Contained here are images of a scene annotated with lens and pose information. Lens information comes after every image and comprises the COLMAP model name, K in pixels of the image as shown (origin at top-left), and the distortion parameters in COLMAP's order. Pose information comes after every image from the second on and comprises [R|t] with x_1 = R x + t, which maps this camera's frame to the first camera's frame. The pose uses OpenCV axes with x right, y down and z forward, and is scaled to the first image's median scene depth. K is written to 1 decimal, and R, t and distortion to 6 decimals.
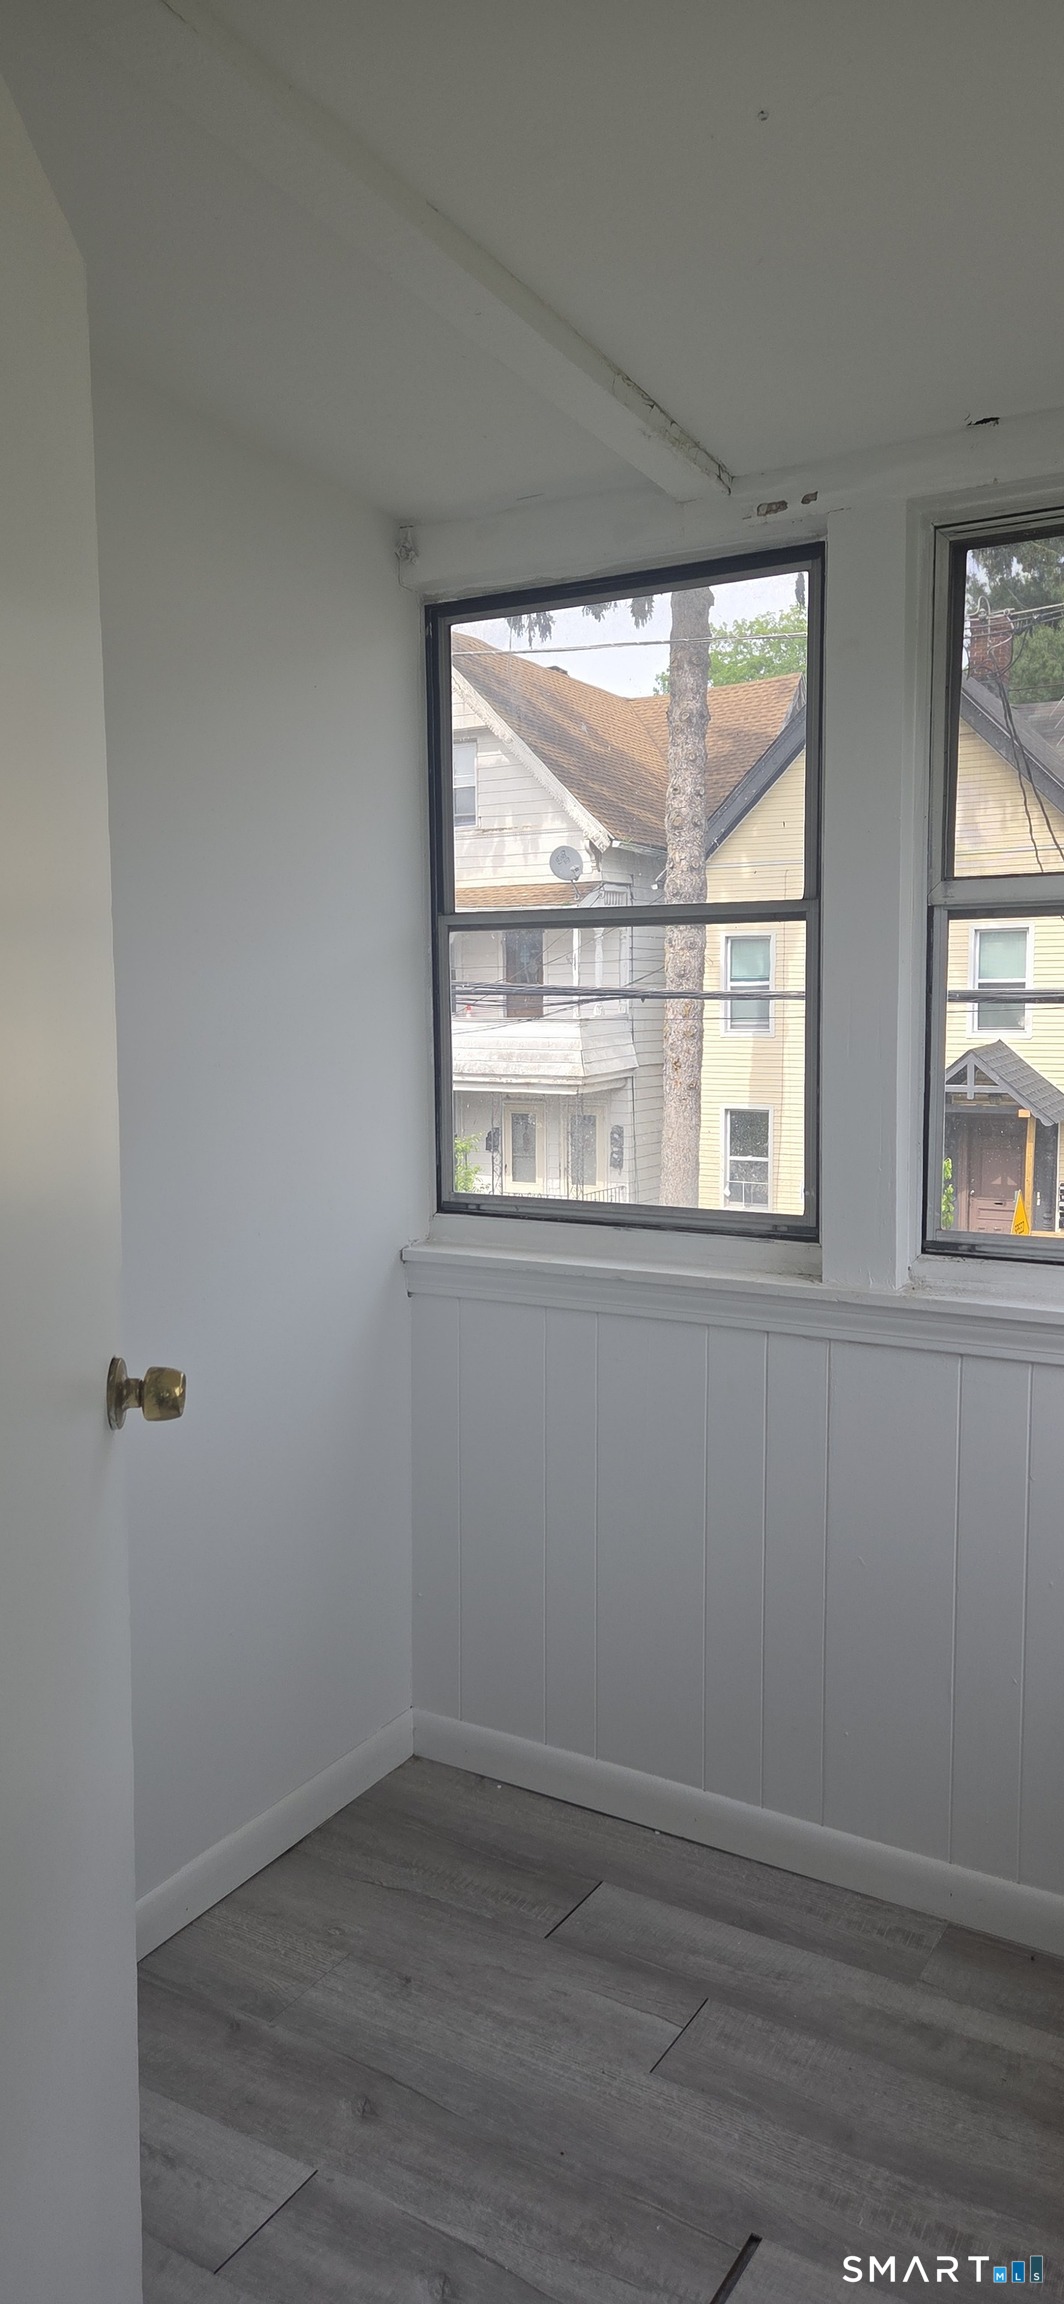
lens RADIAL K [[1571.5, 0, 527.1], [0, 1571.5, 1127.0], [0, 0, 1]] dist [0.065452, -0.070646]
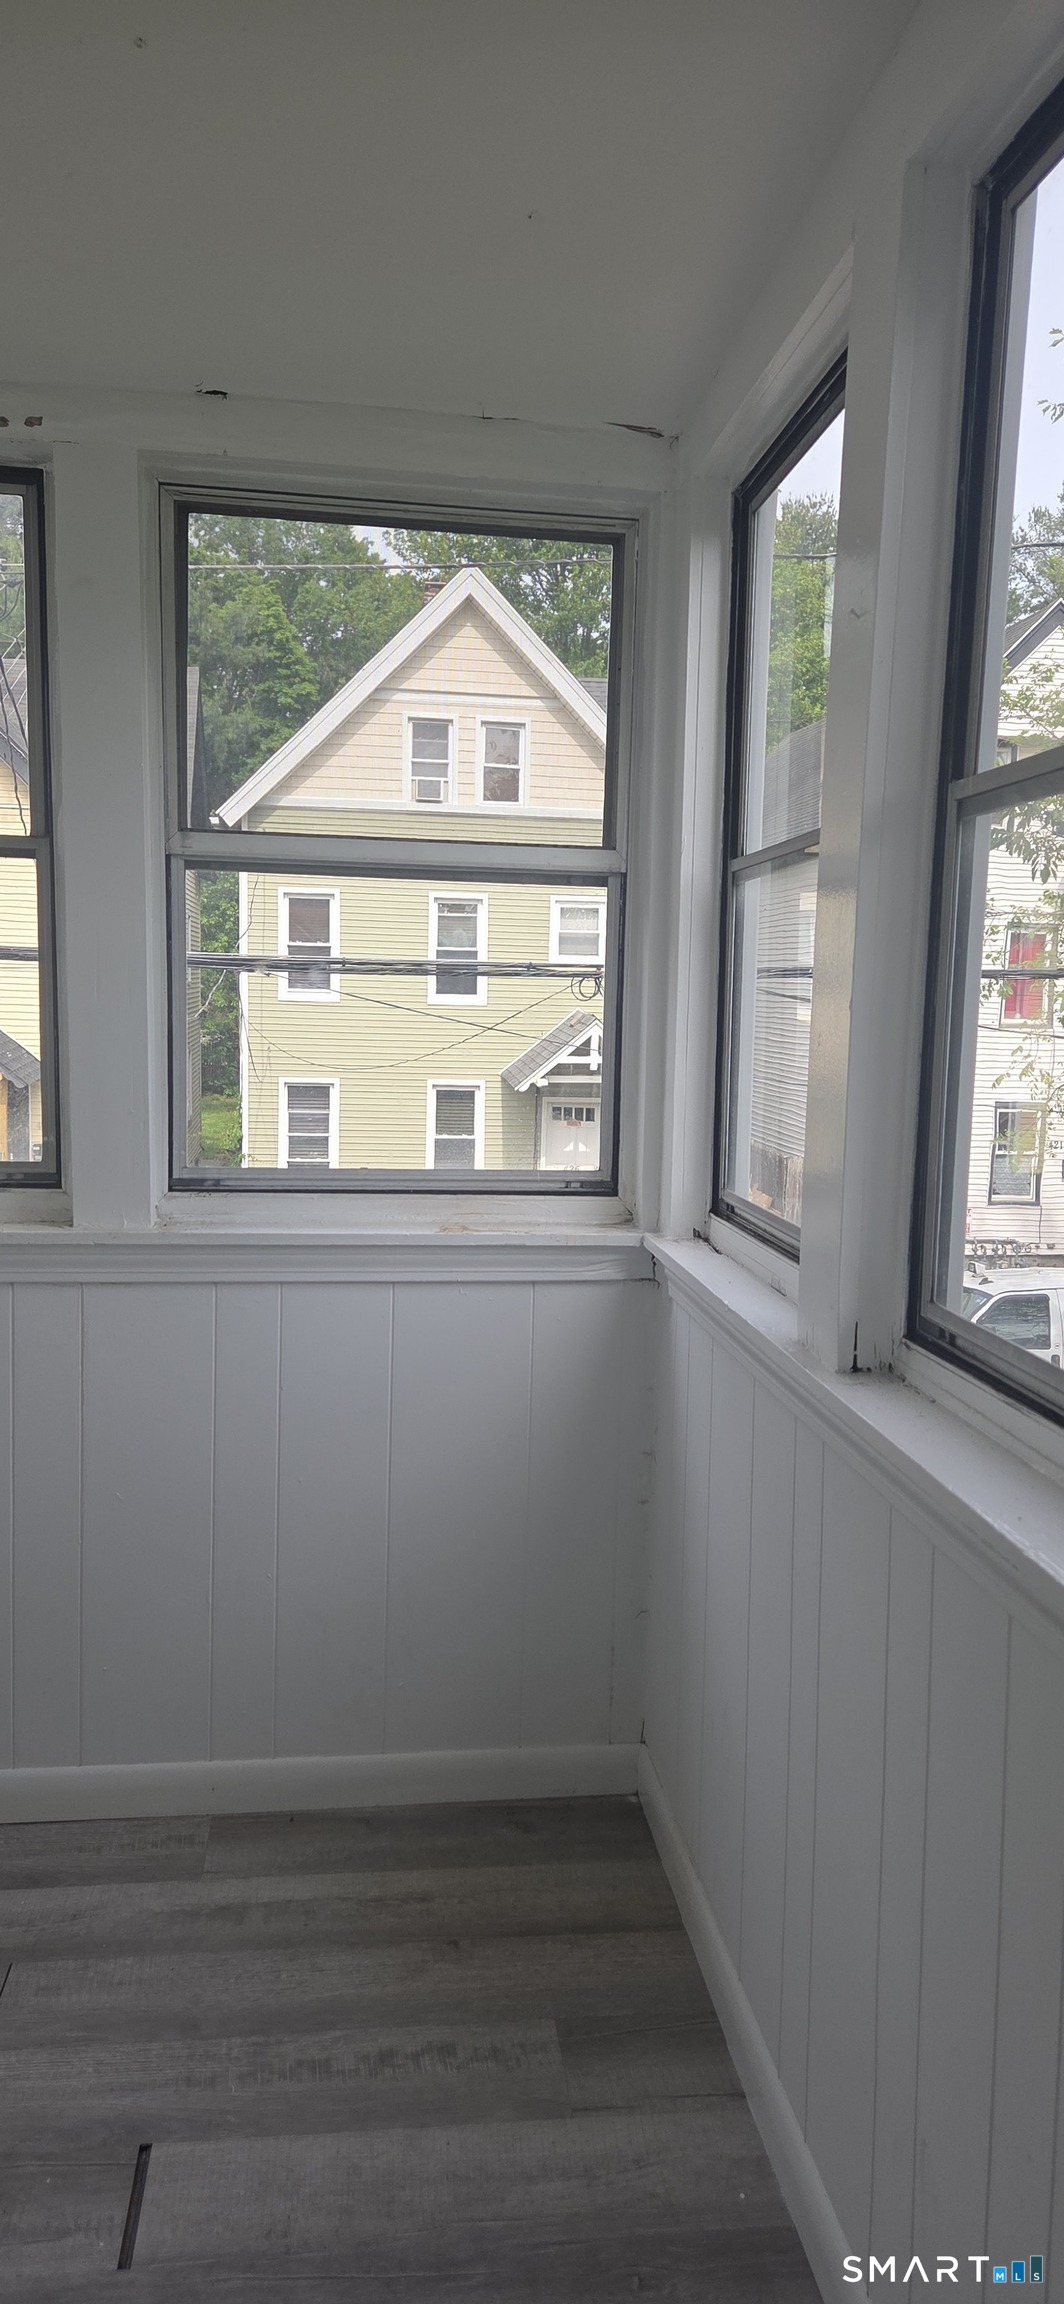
lens RADIAL K [[1589.7, 0, 540.1], [0, 1589.7, 1141.6], [0, 0, 1]] dist [0.061481, -0.074590]
pose [[0.768527, -0.039142, 0.638619, -0.240134], [0.021172, 0.999136, 0.035760, 0.015925], [-0.639467, -0.013961, 0.768692, 0.041513]]
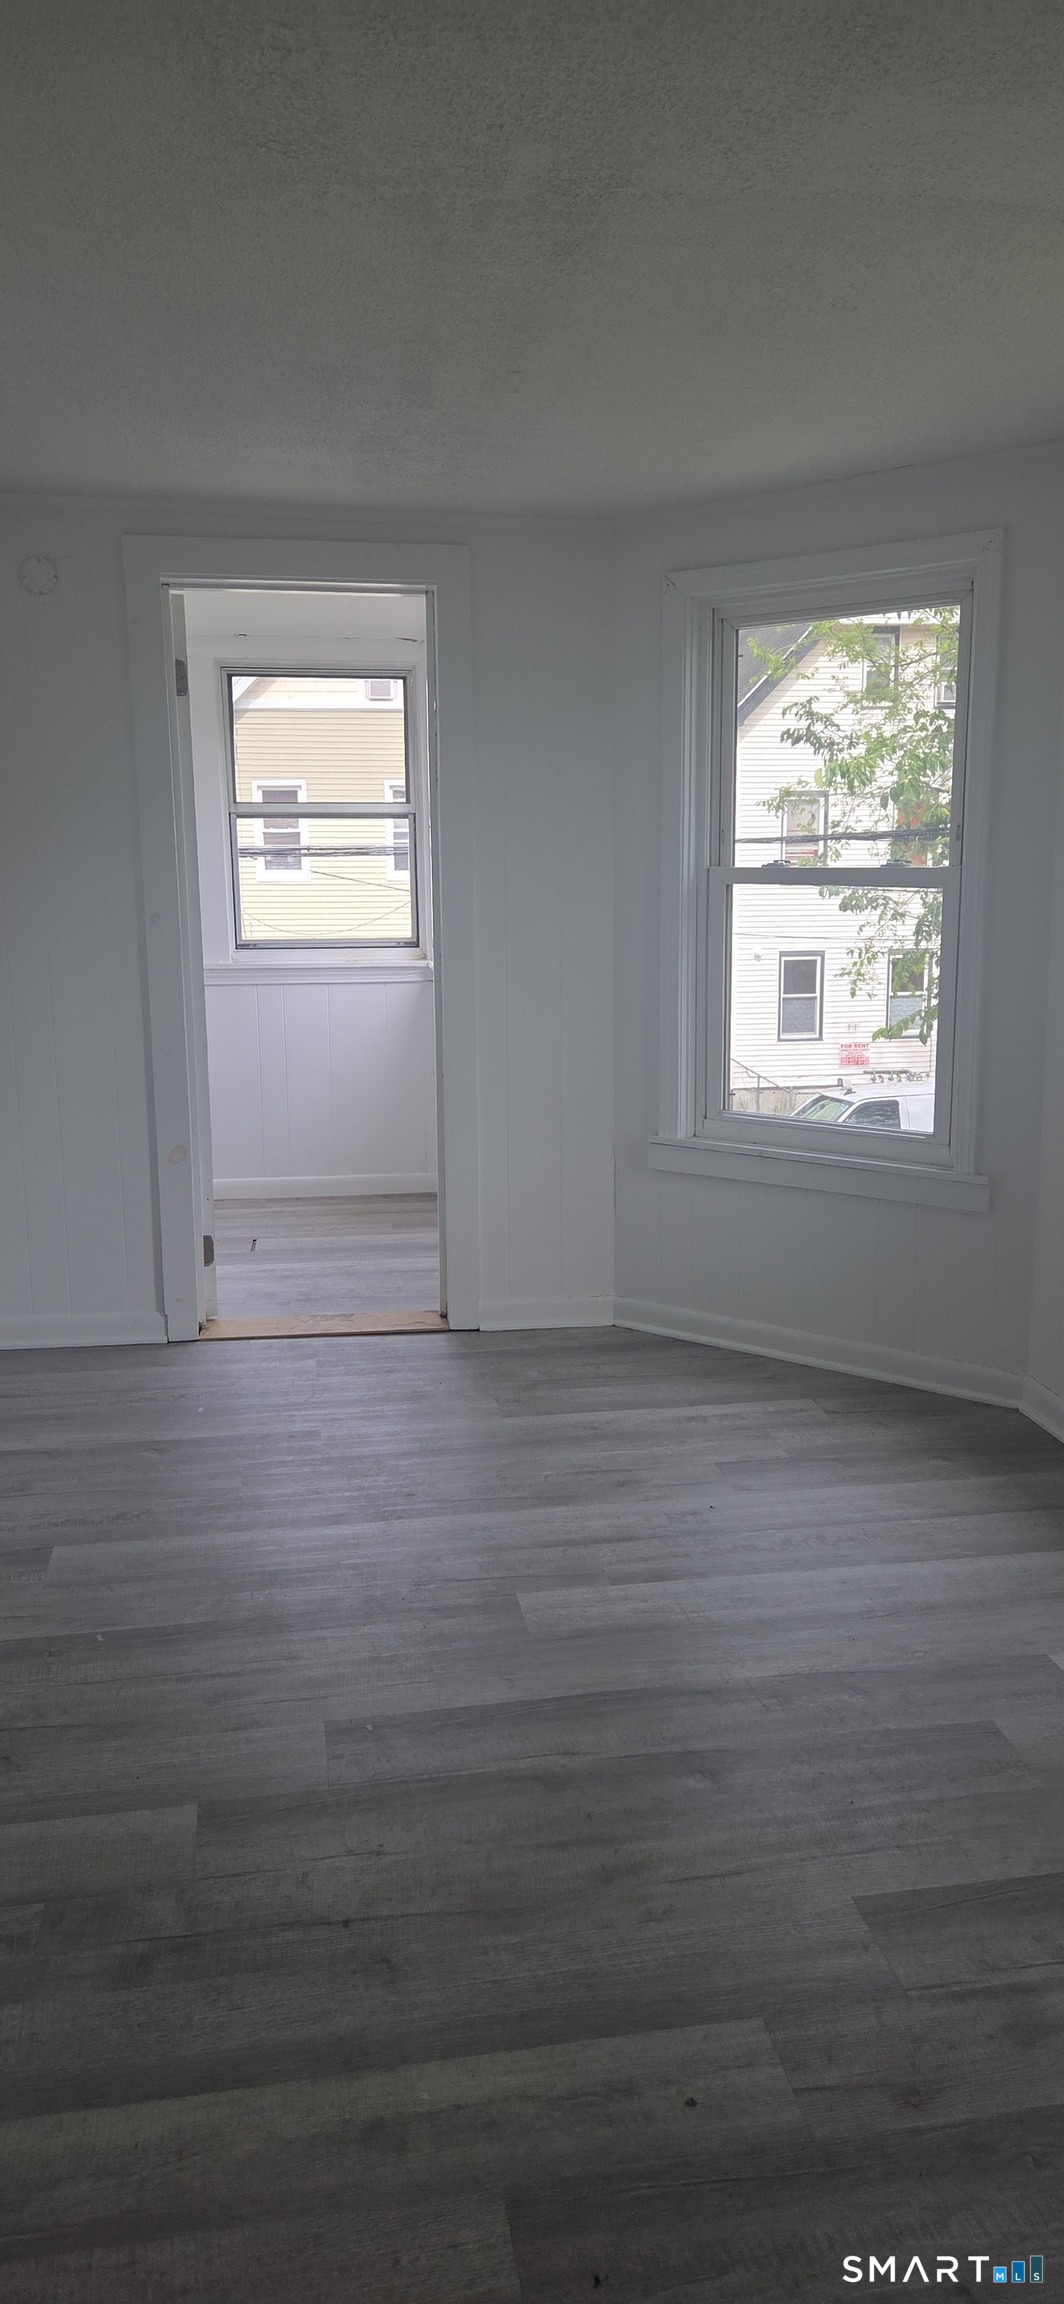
lens RADIAL K [[1589.7, 0, 540.1], [0, 1589.7, 1141.6], [0, 0, 1]] dist [0.061481, -0.074590]
pose [[0.759263, -0.116461, 0.640278, -1.129539], [0.056869, 0.991967, 0.112994, 0.131922], [-0.648294, -0.049380, 0.759787, -1.383038]]
